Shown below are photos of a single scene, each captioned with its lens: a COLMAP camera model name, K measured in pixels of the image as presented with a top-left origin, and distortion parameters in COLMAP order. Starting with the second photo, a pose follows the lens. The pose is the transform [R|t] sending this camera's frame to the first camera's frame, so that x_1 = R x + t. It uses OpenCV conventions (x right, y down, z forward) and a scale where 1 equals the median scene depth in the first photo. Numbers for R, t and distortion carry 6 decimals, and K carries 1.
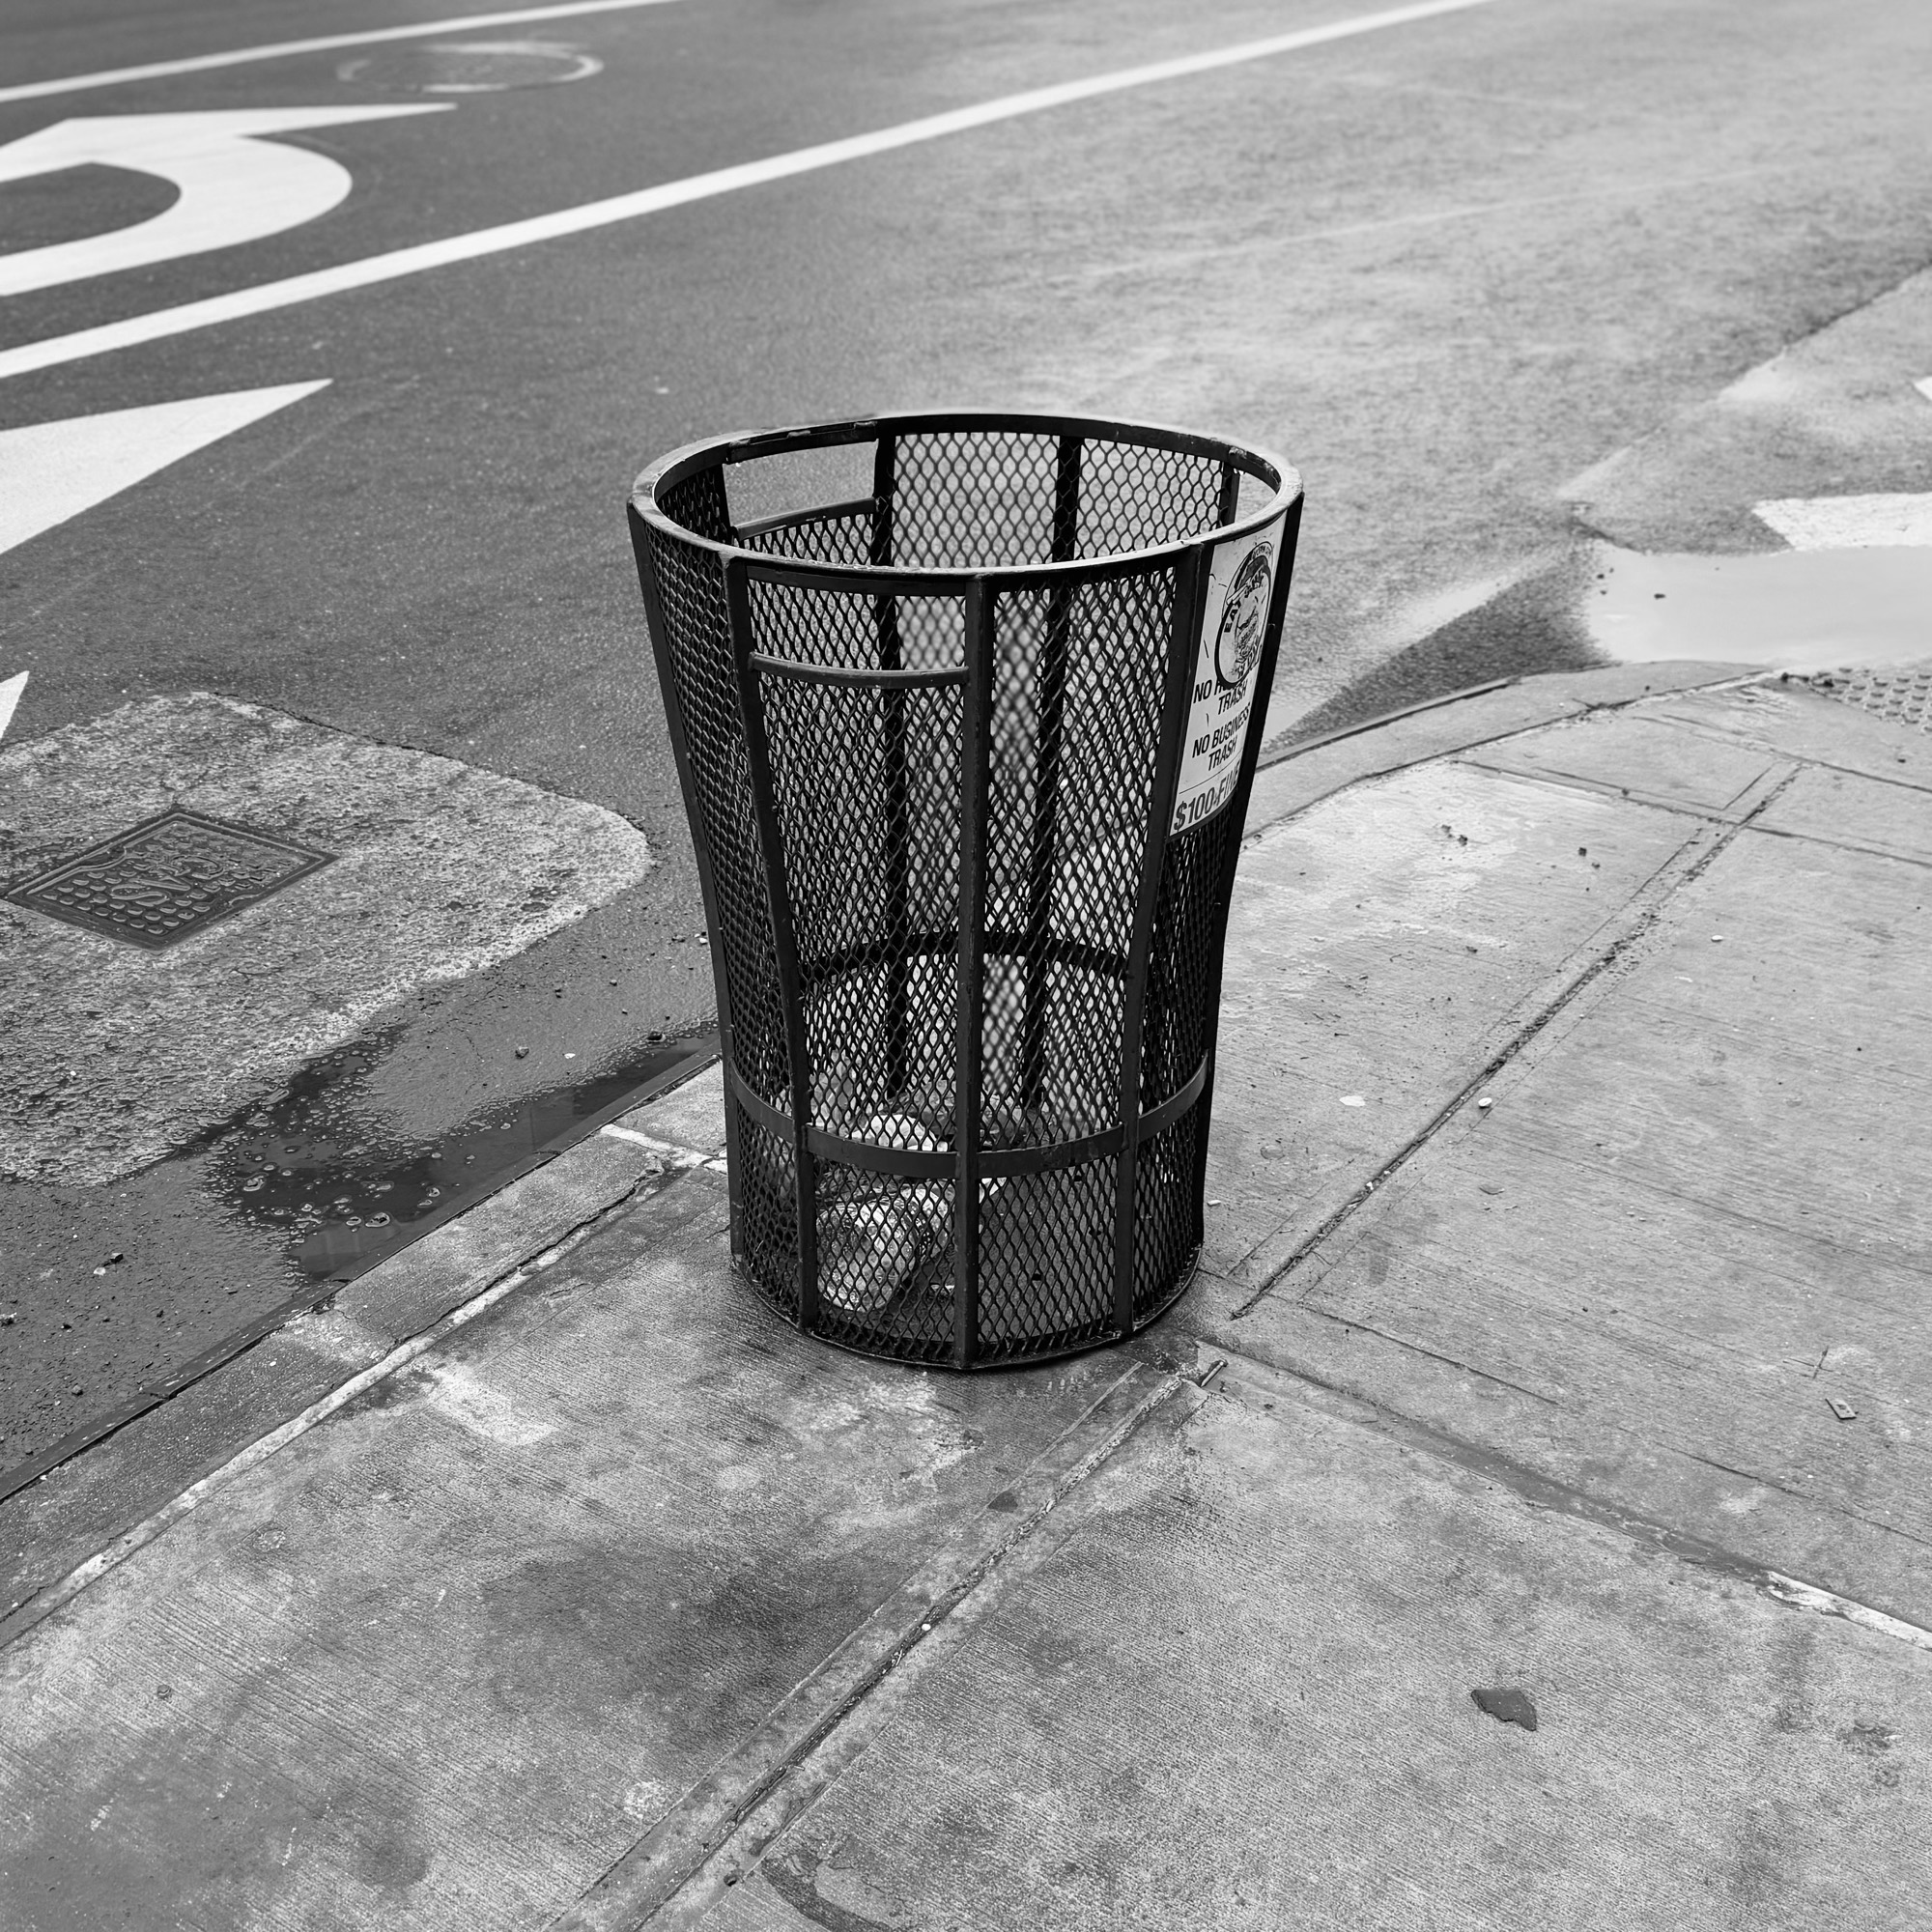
lens RADIAL K [[2059.7, 0, 966.0], [0, 2059.7, 966.0], [0, 0, 1]] dist [0.370242, -0.829183]
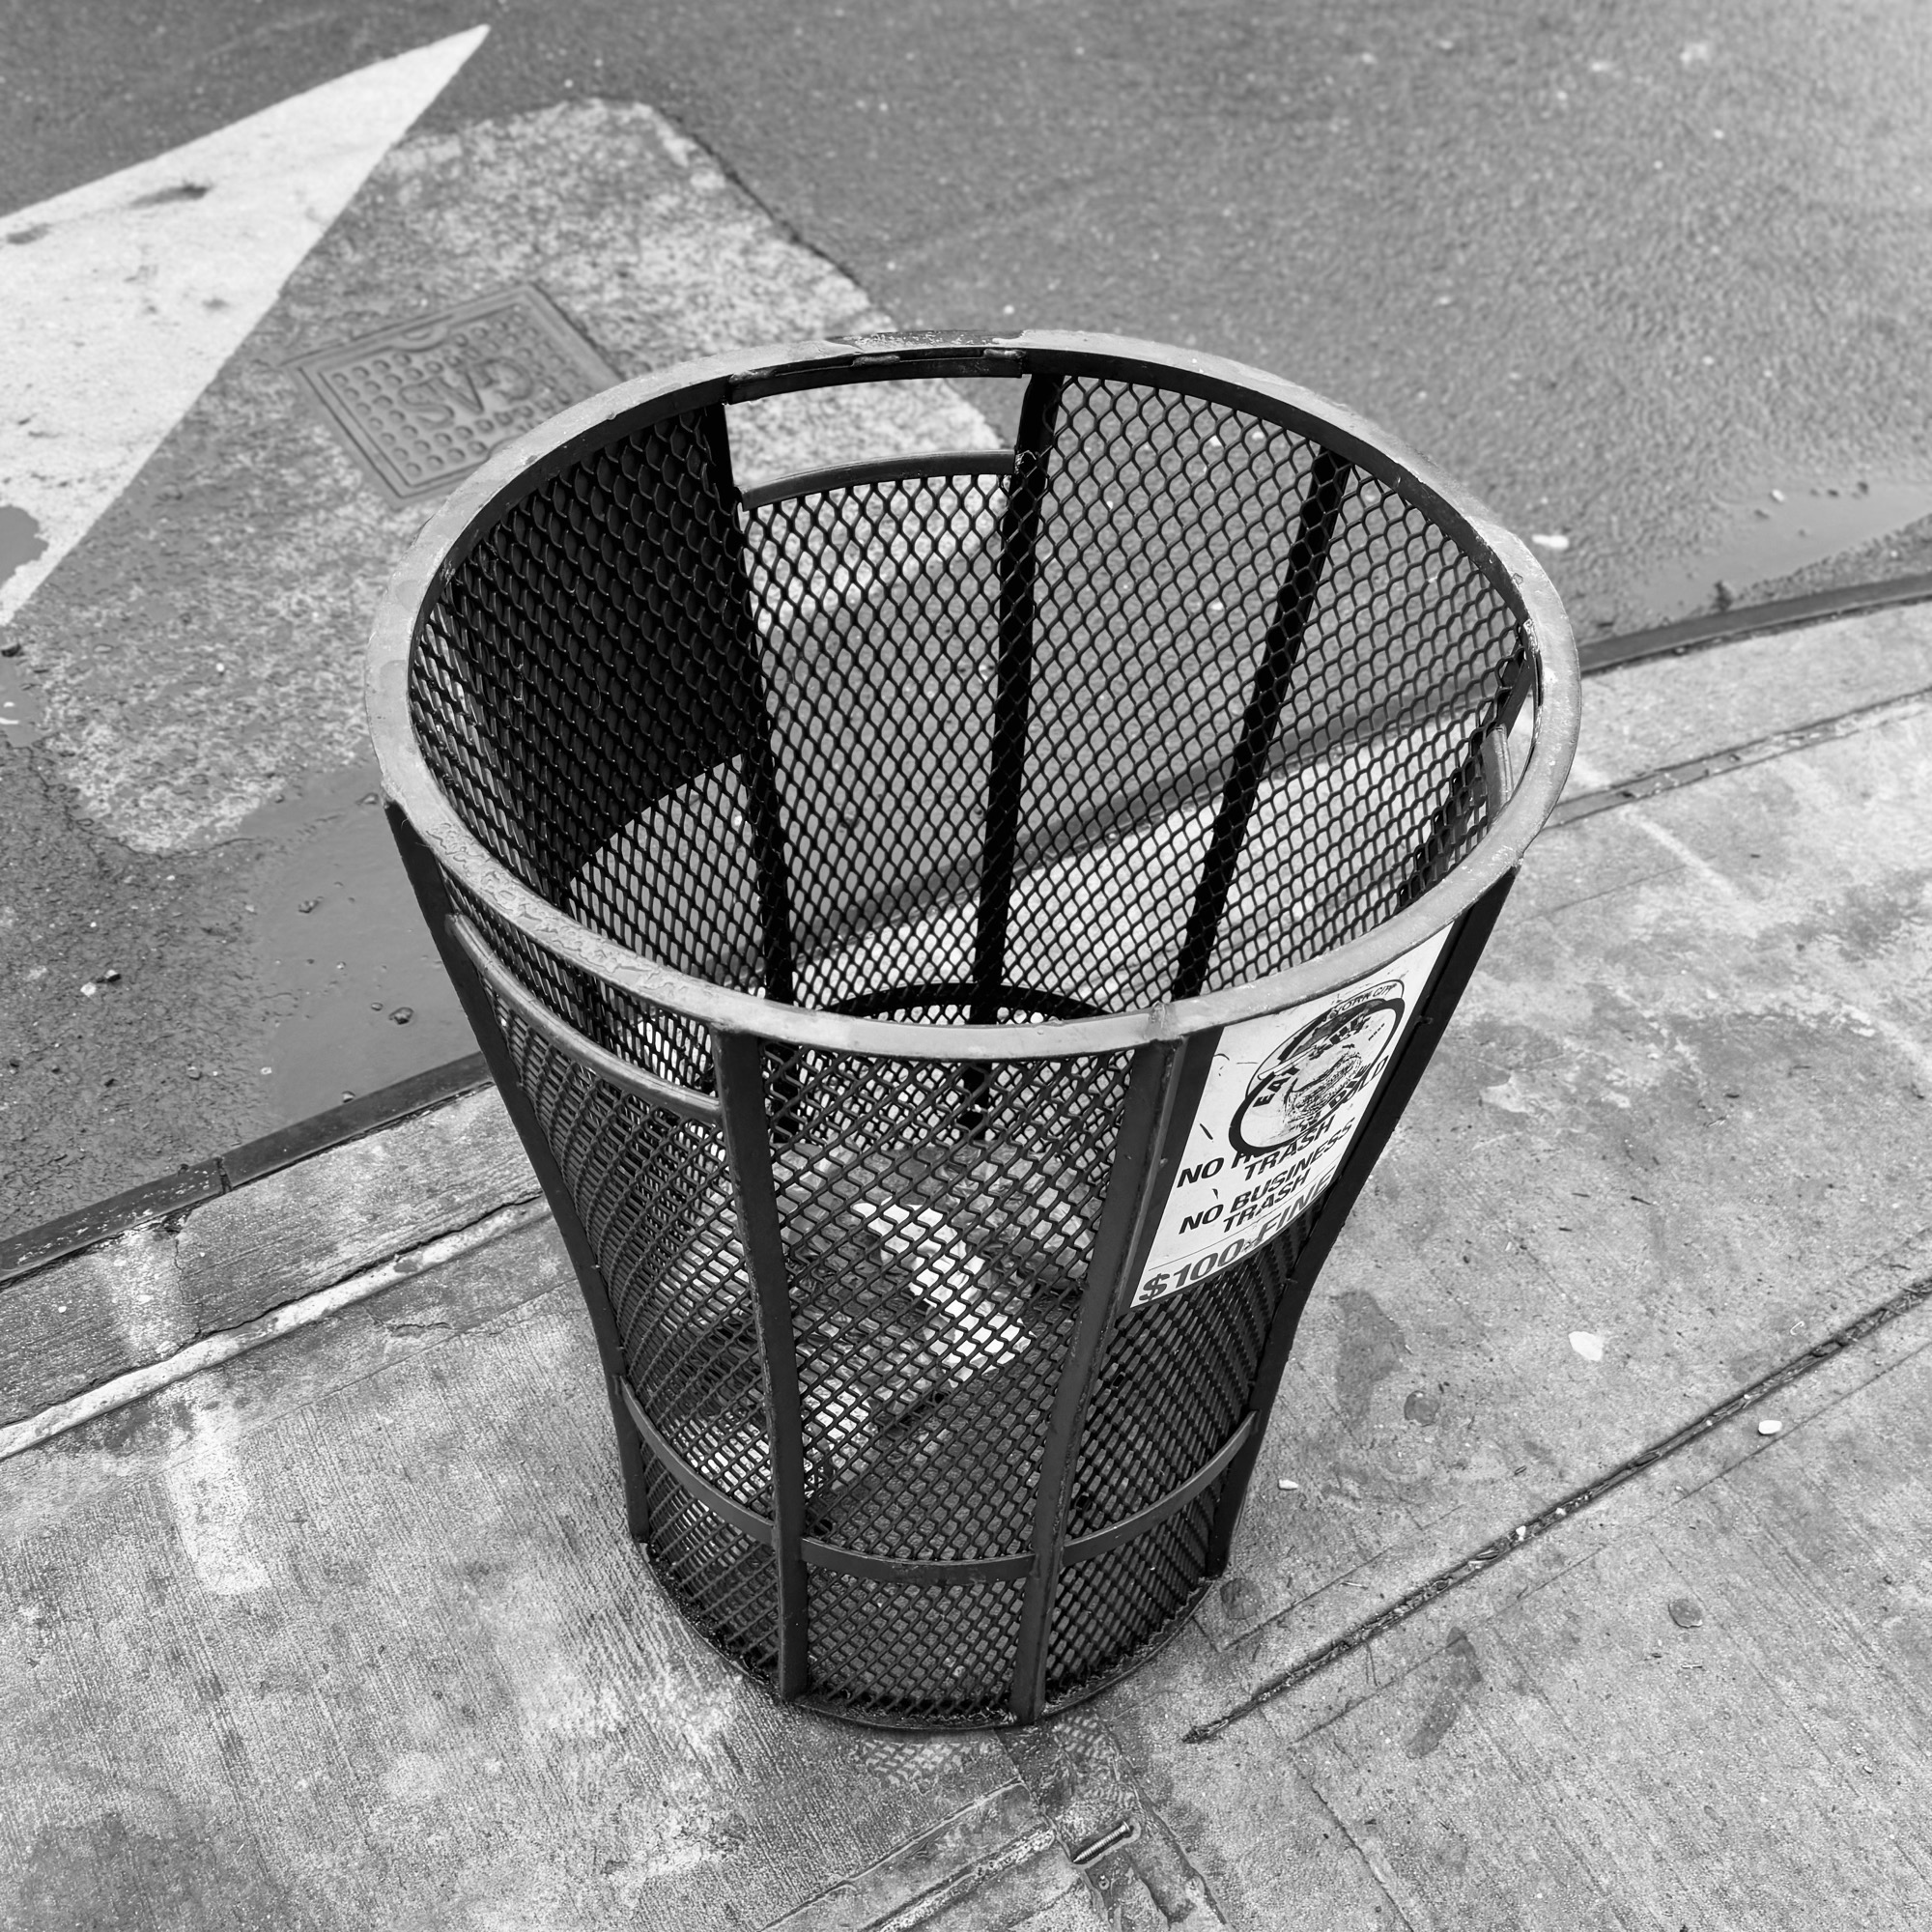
lens RADIAL K [[2059.7, 0, 966.0], [0, 2059.7, 966.0], [0, 0, 1]] dist [0.370242, -0.829183]
pose [[0.922084, 0.323314, -0.212669, 0.126287], [-0.246457, 0.914306, 0.321410, -0.281623], [0.298361, -0.243953, 0.922750, 0.376238]]
